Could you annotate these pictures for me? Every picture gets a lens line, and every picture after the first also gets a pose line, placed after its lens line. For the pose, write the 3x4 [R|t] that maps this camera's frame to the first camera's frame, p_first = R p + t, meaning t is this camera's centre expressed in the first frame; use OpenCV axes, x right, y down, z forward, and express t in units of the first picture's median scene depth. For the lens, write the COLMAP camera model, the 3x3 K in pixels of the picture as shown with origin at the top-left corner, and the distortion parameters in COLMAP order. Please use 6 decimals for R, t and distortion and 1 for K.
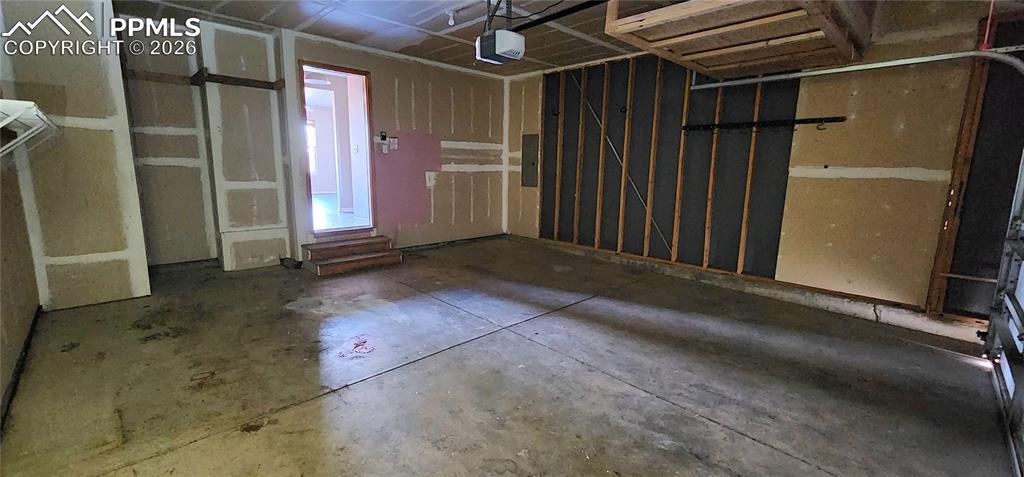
lens RADIAL K [[422.2, 0, 505.8], [0, 422.2, 238.1], [0, 0, 1]] dist [0.002995, -0.000522]
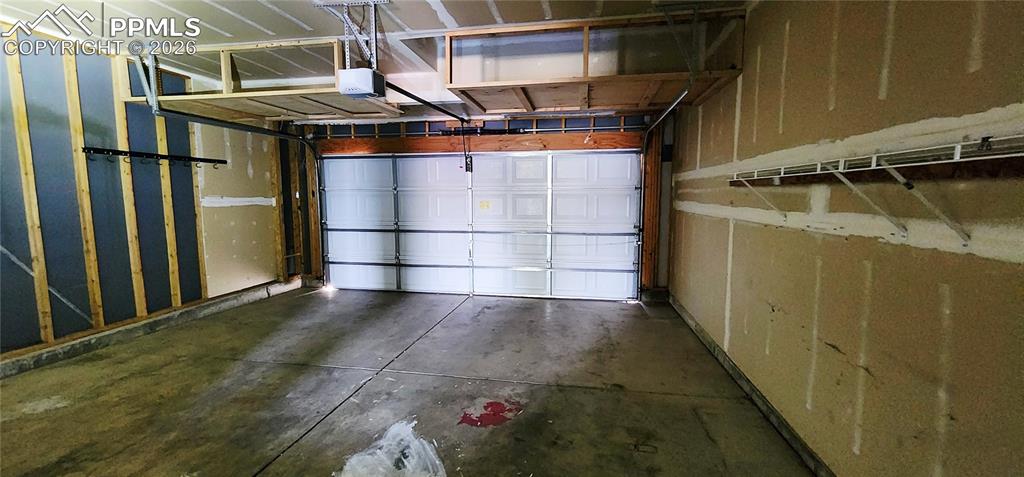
lens RADIAL K [[422.2, 0, 508.2], [0, 422.2, 239.0], [0, 0, 1]] dist [0.002995, -0.000522]
pose [[-0.595056, -0.102987, 0.797059, -0.841598], [0.124858, 0.967868, 0.218272, -0.233748], [-0.793926, 0.229403, -0.563076, 1.135788]]
